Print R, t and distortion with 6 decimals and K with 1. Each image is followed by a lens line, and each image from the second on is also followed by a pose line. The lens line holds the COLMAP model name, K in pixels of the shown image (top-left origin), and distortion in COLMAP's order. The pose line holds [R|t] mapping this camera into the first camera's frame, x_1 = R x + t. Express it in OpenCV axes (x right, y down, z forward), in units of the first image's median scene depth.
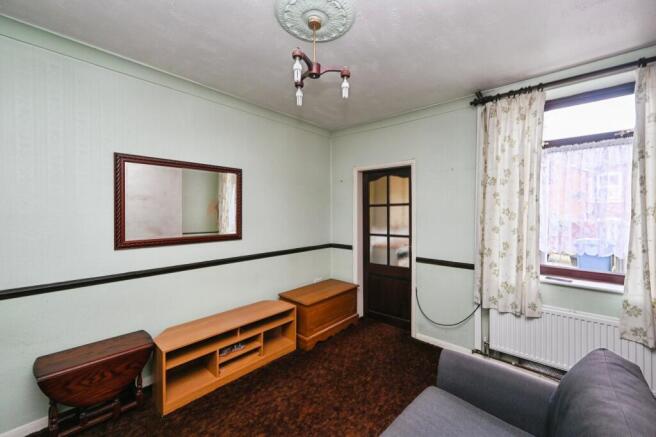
lens RADIAL K [[265.2, 0, 328.0], [0, 265.2, 214.3], [0, 0, 1]] dist [-0.000558, 0.000278]
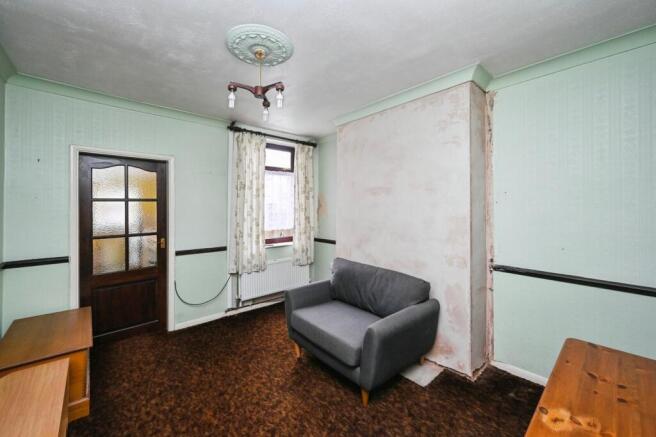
lens RADIAL K [[265.2, 0, 327.4], [0, 265.2, 207.6], [0, 0, 1]] dist [-0.000558, 0.000278]
pose [[0.116865, -0.009597, 0.993101, -0.810397], [0.008322, 0.999928, 0.008684, -0.018535], [-0.993113, 0.007250, 0.116936, 0.372960]]
